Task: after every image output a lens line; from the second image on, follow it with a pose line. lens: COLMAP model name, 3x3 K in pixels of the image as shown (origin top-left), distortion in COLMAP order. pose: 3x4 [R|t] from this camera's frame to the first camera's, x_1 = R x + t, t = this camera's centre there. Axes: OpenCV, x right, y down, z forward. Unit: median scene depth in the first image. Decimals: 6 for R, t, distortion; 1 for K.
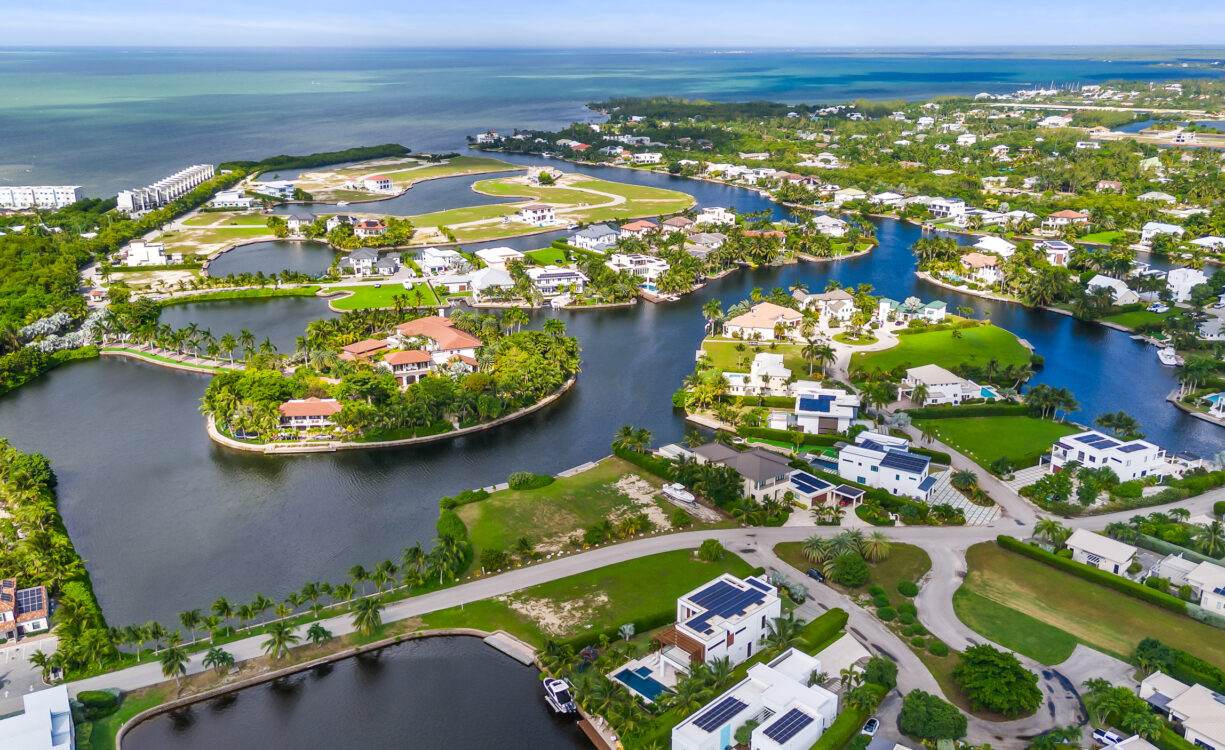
lens RADIAL K [[991.7, 0, 612.5], [0, 991.7, 375.0], [0, 0, 1]] dist [0.086820, -0.124354]
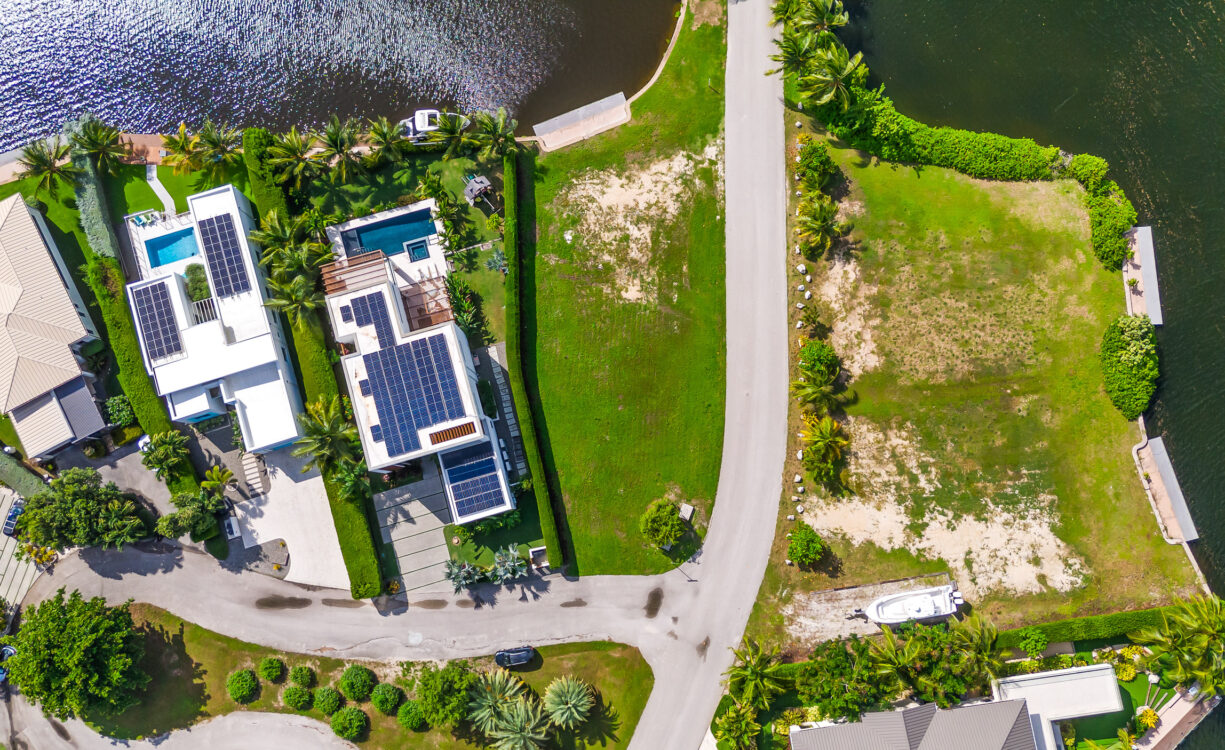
lens RADIAL K [[977.1, 0, 612.5], [0, 977.1, 375.0], [0, 0, 1]] dist [0.099661, -0.173099]
pose [[-0.458528, 0.881577, -0.112132, 0.057032], [-0.259647, -0.012225, 0.965626, -0.185314], [0.849903, 0.471881, 0.234504, 0.466458]]
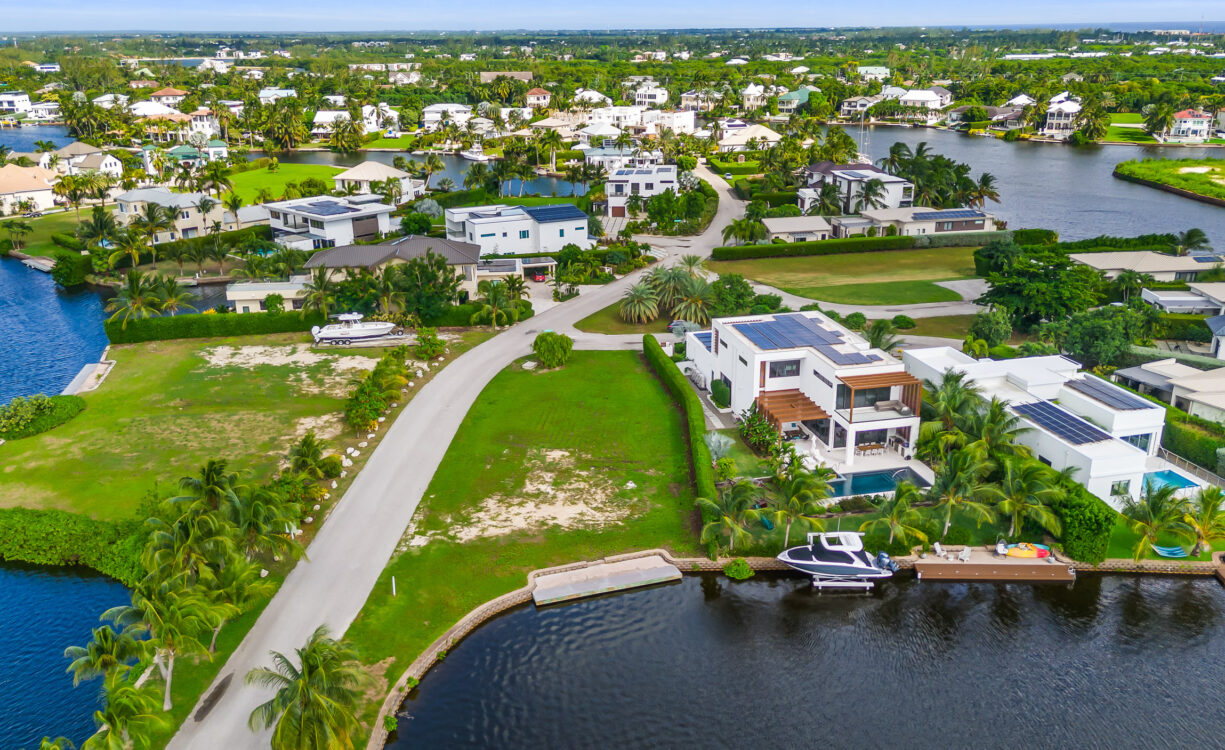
lens RADIAL K [[982.4, 0, 612.5], [0, 982.4, 375.0], [0, 0, 1]] dist [0.074399, -0.071834]
pose [[0.504269, -0.288309, 0.813997, -0.207755], [0.277011, 0.946812, 0.163743, 0.059880], [-0.817911, 0.142915, 0.557313, 0.369834]]
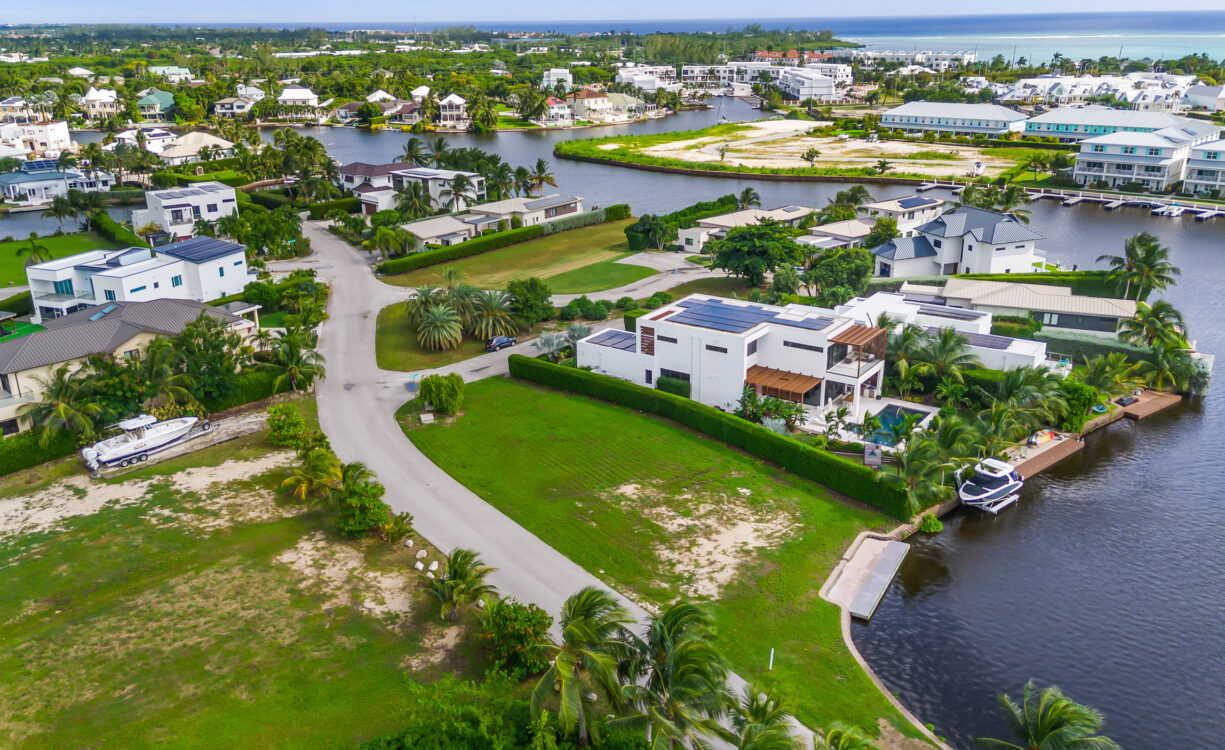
lens RADIAL K [[991.7, 0, 612.5], [0, 991.7, 375.0], [0, 0, 1]] dist [0.086820, -0.124354]
pose [[-0.198812, -0.325979, 0.924236, -0.219413], [0.317296, 0.870858, 0.375406, 0.002742], [-0.927252, 0.367891, -0.069706, 0.544036]]
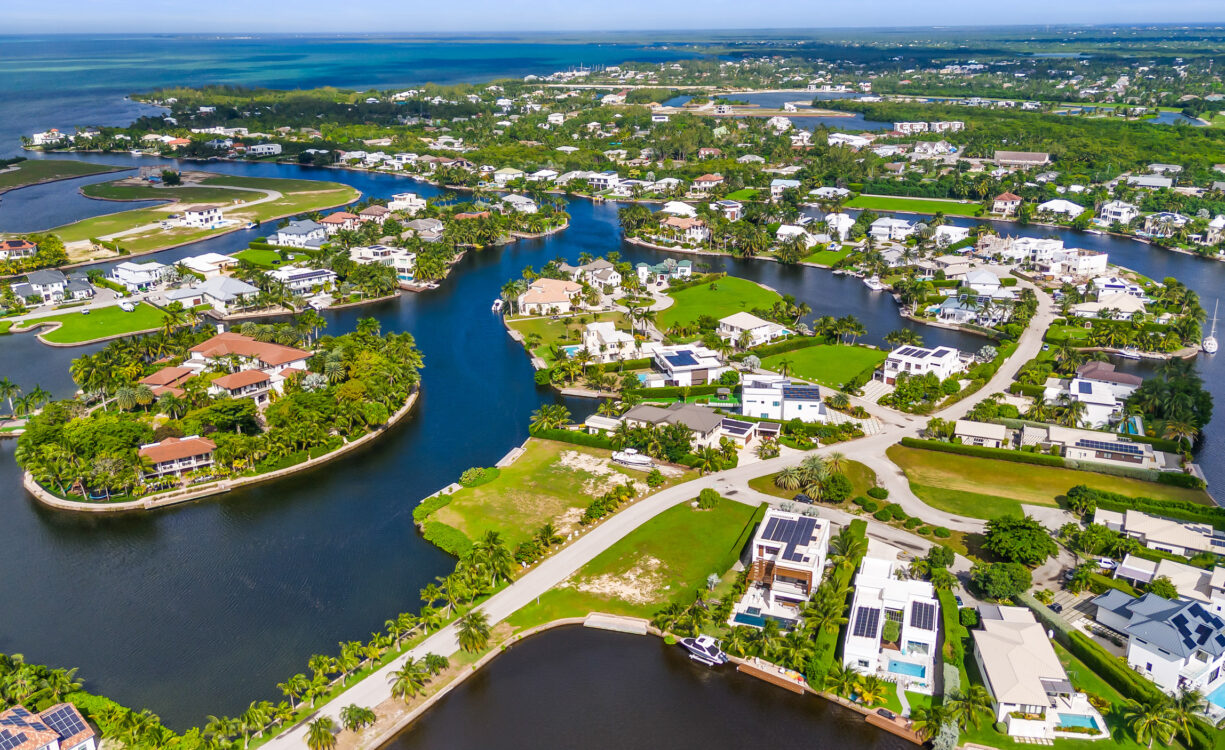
lens RADIAL K [[977.1, 0, 612.5], [0, 977.1, 375.0], [0, 0, 1]] dist [0.099661, -0.173099]
pose [[0.895261, -0.154043, 0.418066, -0.239378], [0.146708, 0.987923, 0.049851, -0.014136], [-0.420696, 0.016704, 0.907048, 0.044114]]
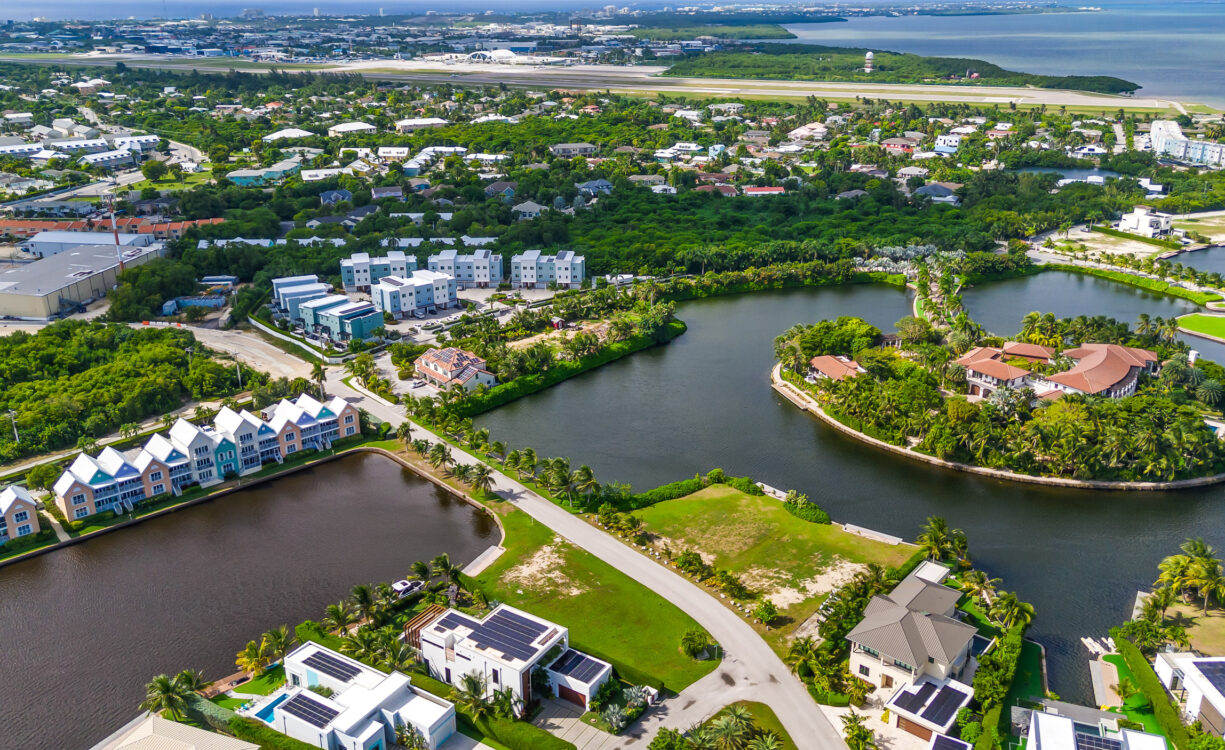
lens RADIAL K [[977.1, 0, 612.5], [0, 977.1, 375.0], [0, 0, 1]] dist [0.099661, -0.173099]
pose [[0.243198, 0.346570, -0.905949, 0.412889], [-0.301010, 0.914845, 0.269168, -0.121101], [0.922089, 0.207239, 0.326810, 0.365396]]
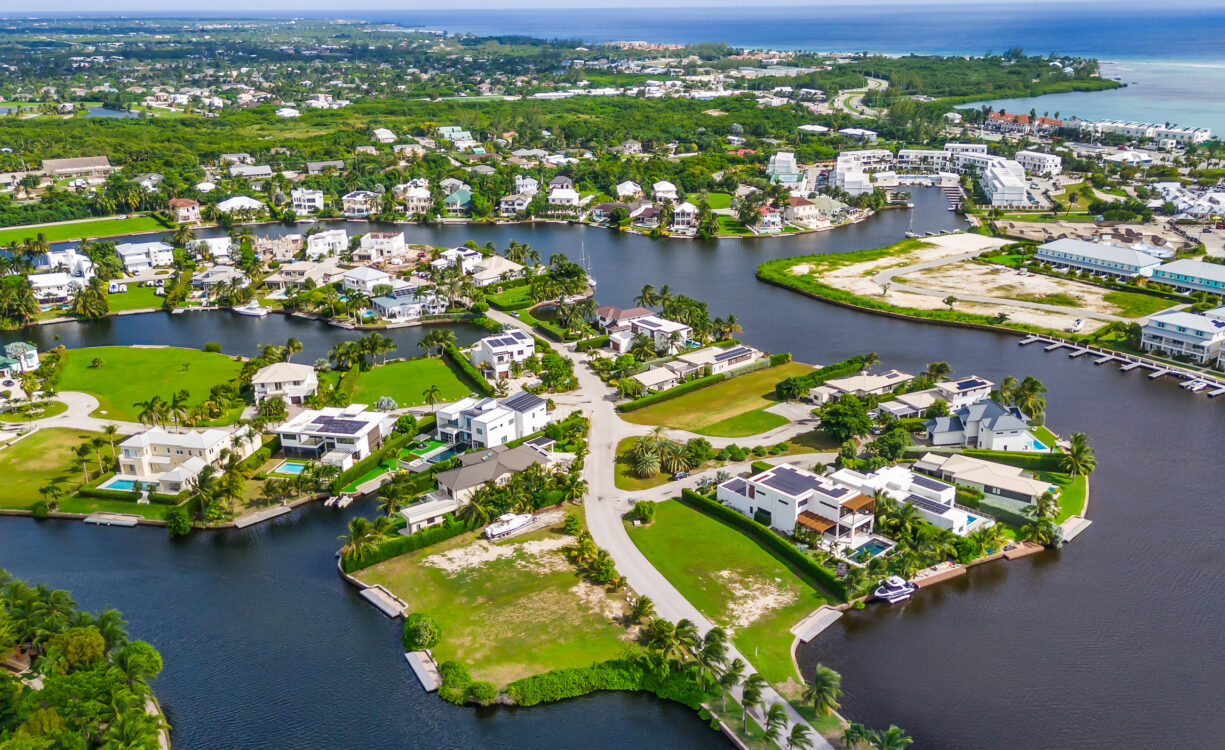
lens RADIAL K [[1055.8, 0, 646.2], [0, 1055.8, 373.1], [0, 0, 1]] dist [0.121695, -0.230274]
pose [[0.005155, -0.325448, 0.945546, -0.499934], [0.324187, 0.895034, 0.306295, -0.159748], [-0.945979, 0.304955, 0.110120, 0.479235]]
